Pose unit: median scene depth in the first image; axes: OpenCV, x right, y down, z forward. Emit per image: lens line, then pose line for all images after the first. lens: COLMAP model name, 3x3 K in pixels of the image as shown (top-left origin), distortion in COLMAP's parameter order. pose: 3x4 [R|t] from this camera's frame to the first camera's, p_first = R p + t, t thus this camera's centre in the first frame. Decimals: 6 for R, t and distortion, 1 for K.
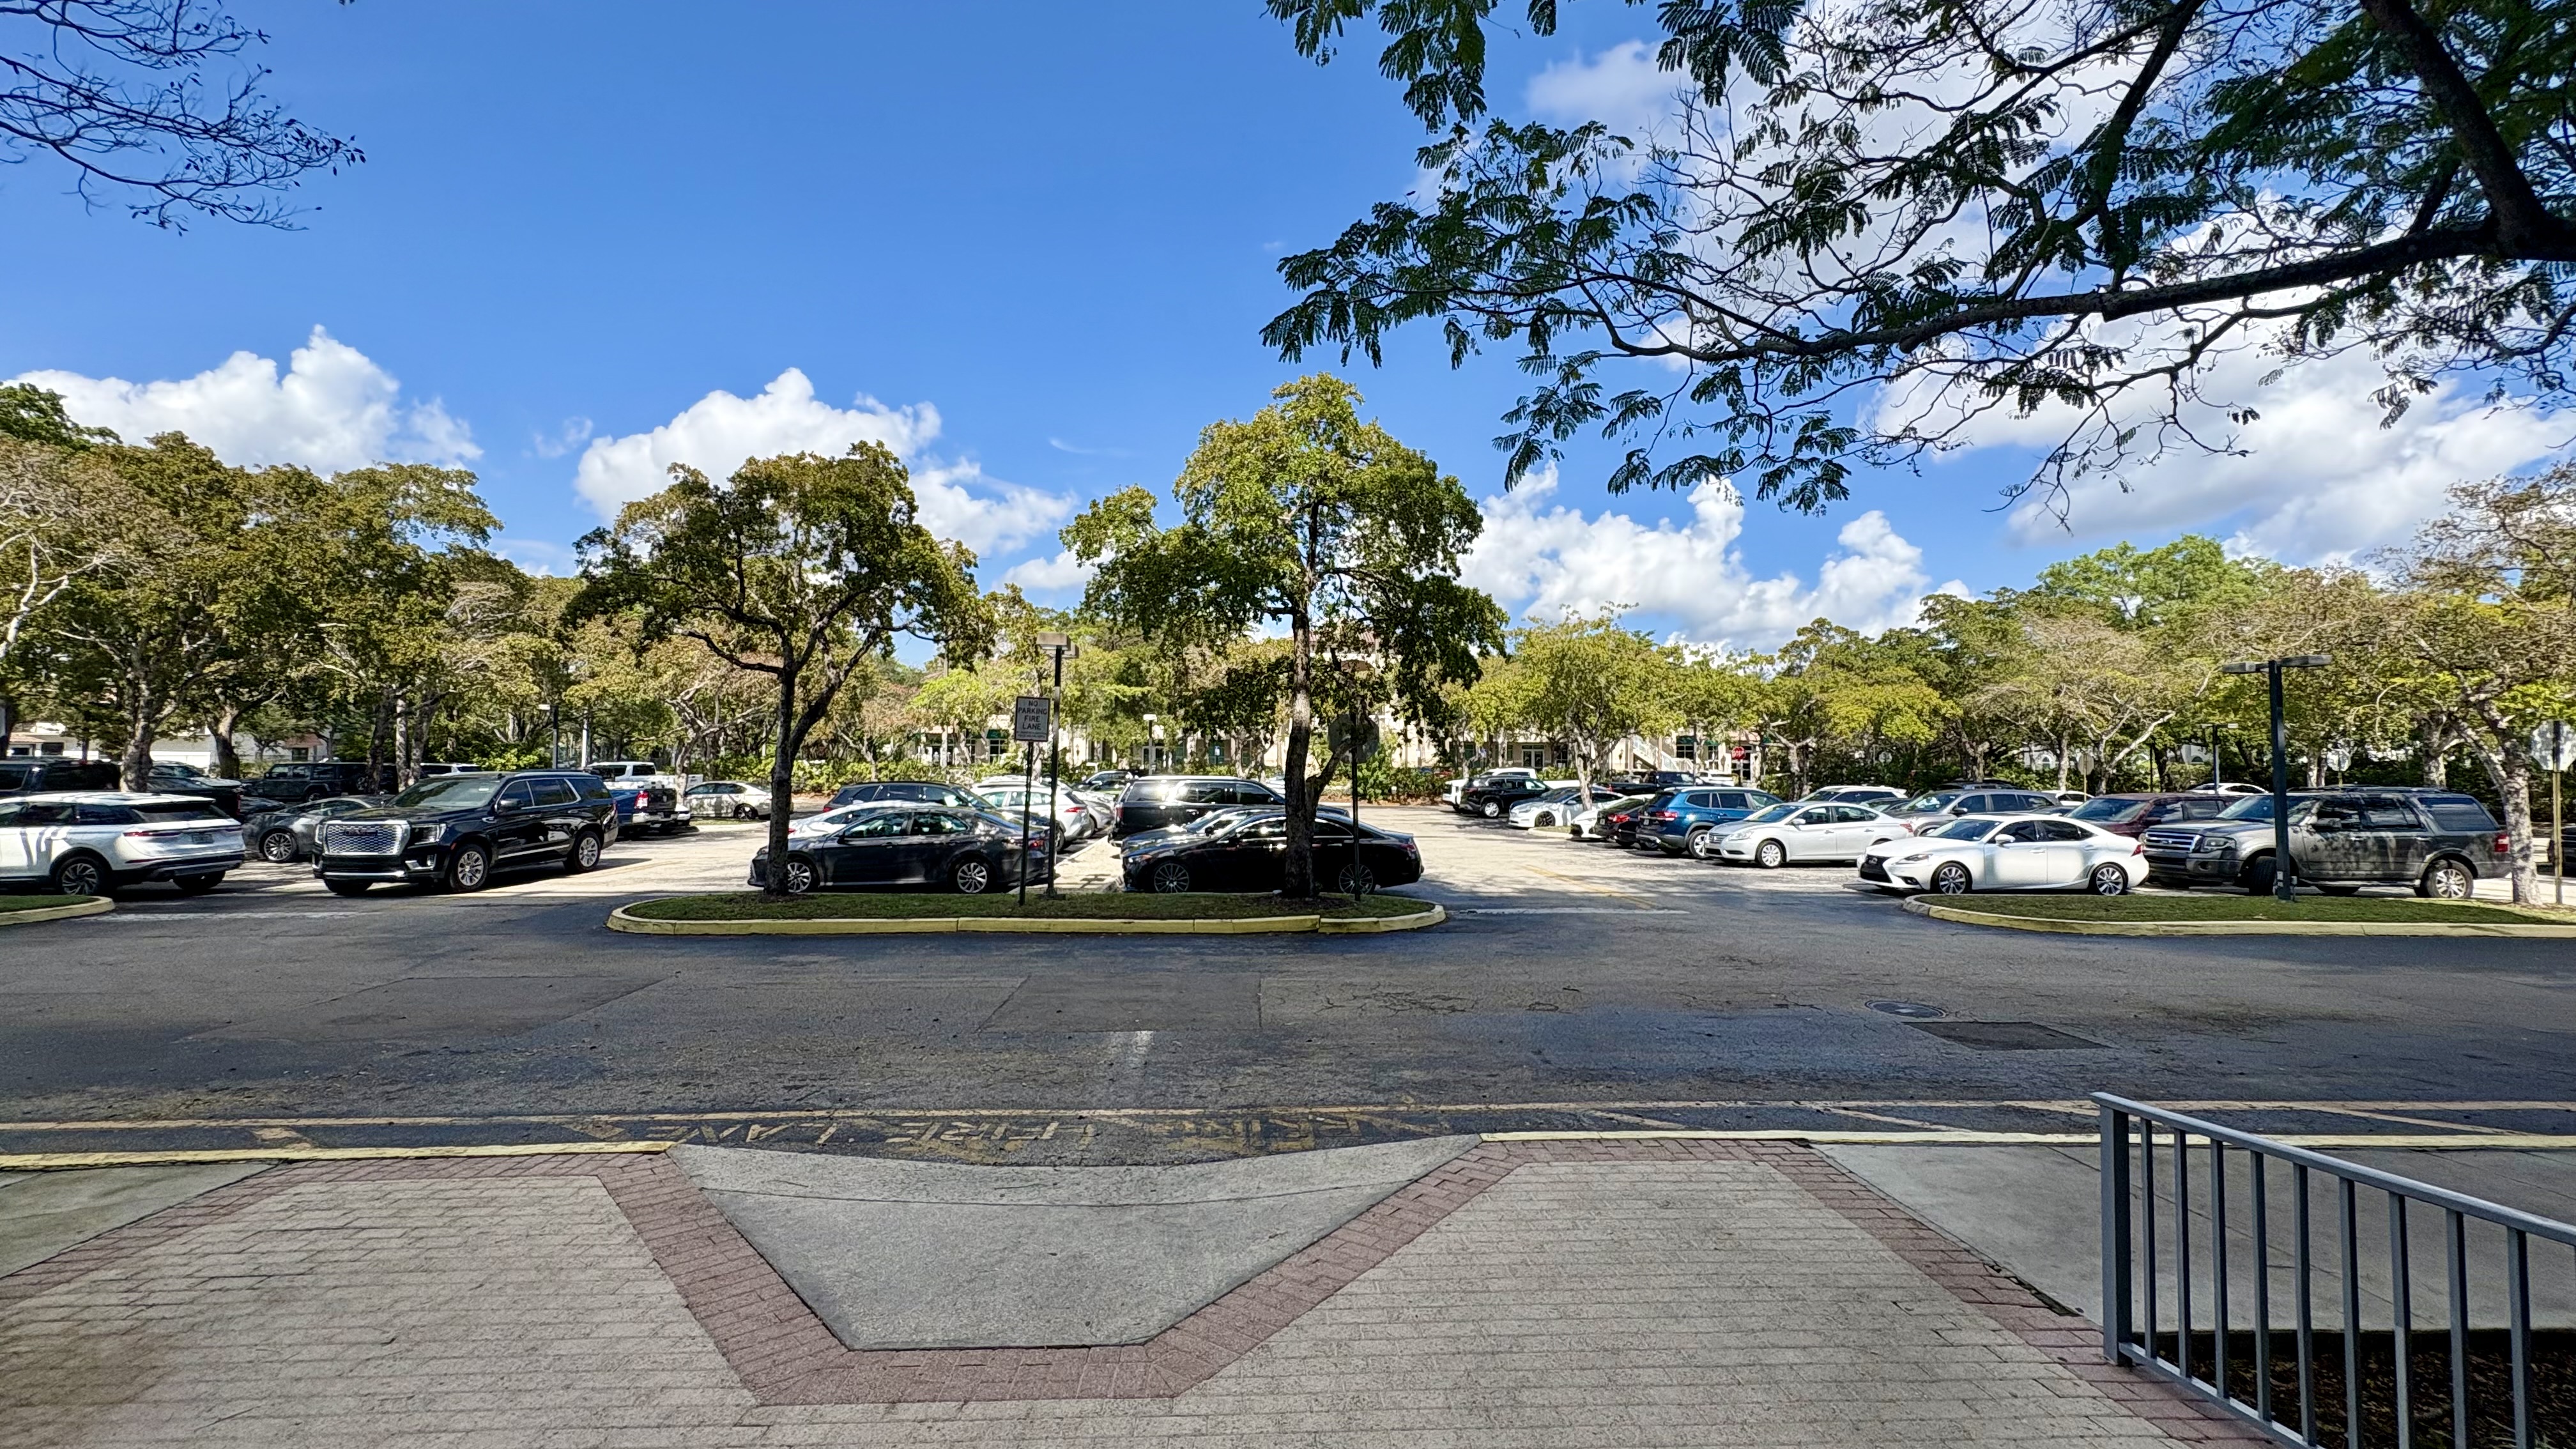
lens RADIAL K [[1021.0, 0, 1287.5], [0, 1021.0, 726.2], [0, 0, 1]] dist [-0.002350, 0.000861]
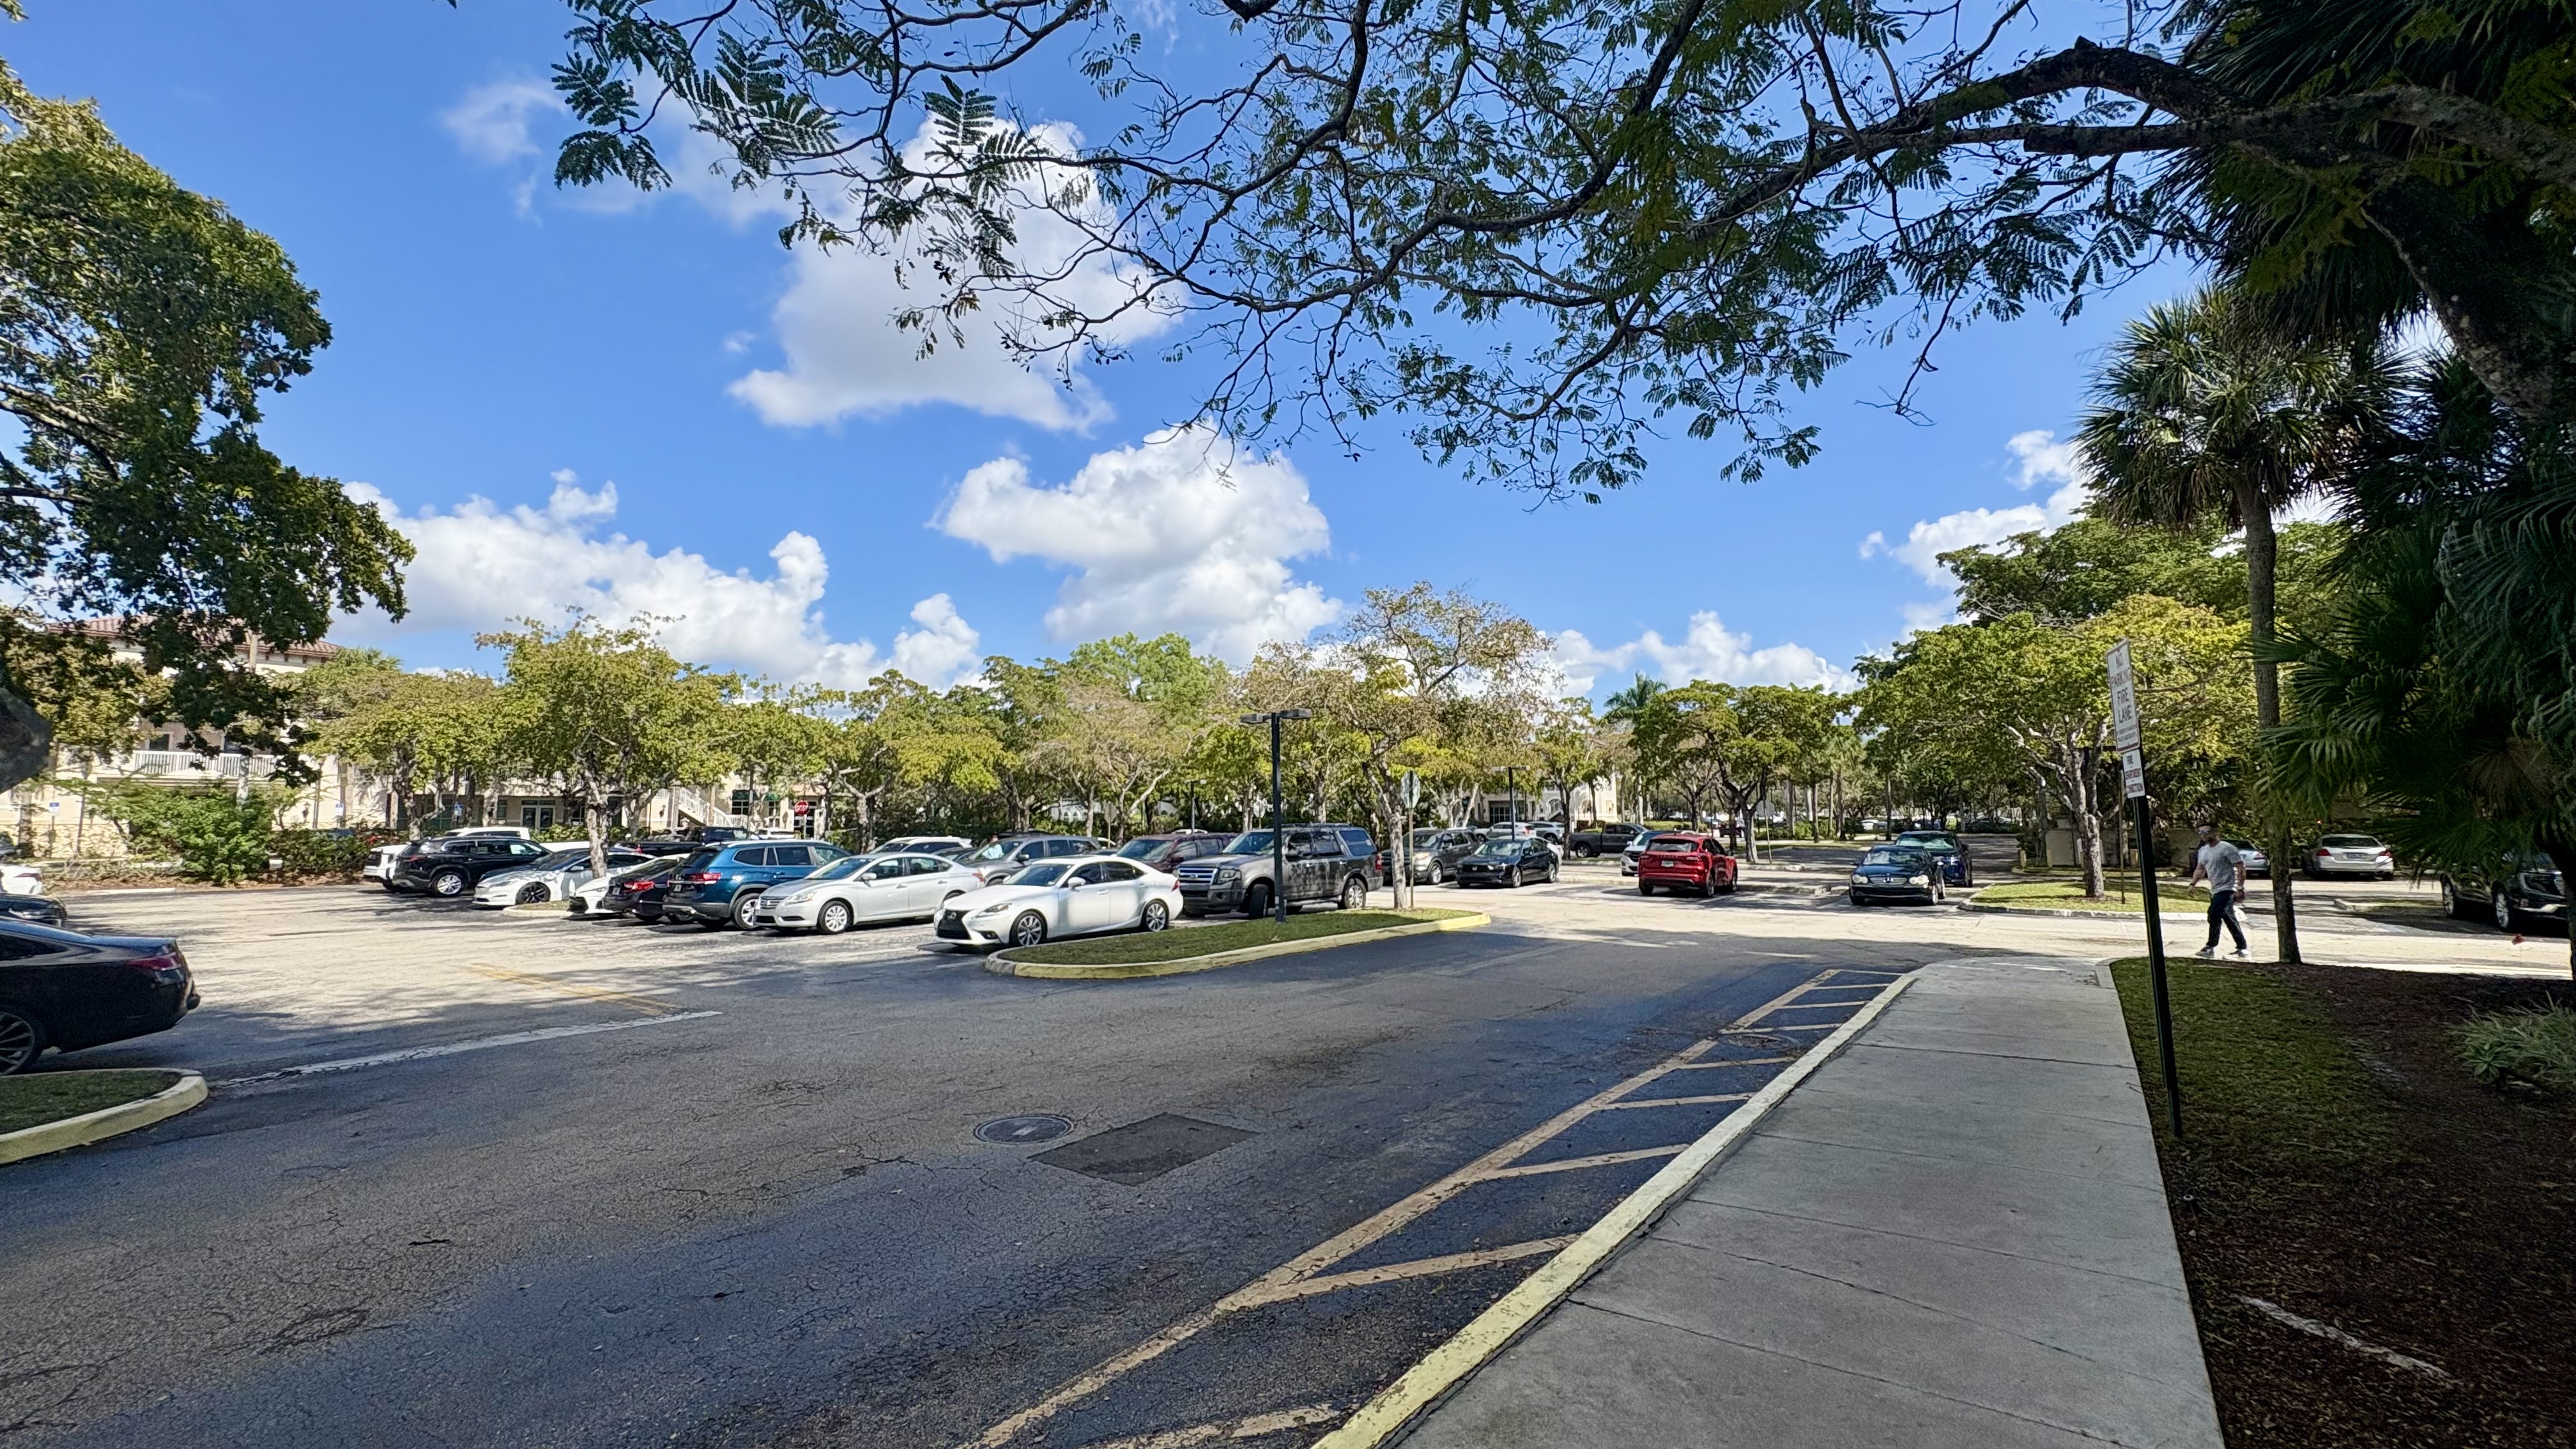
lens RADIAL K [[1021.0, 0, 1287.5], [0, 1021.0, 726.2], [0, 0, 1]] dist [-0.002350, 0.000861]
pose [[0.653564, 0.057336, 0.754697, 0.095107], [-0.013156, 0.997836, -0.064415, 0.022894], [-0.756757, 0.032170, 0.652904, 0.212848]]
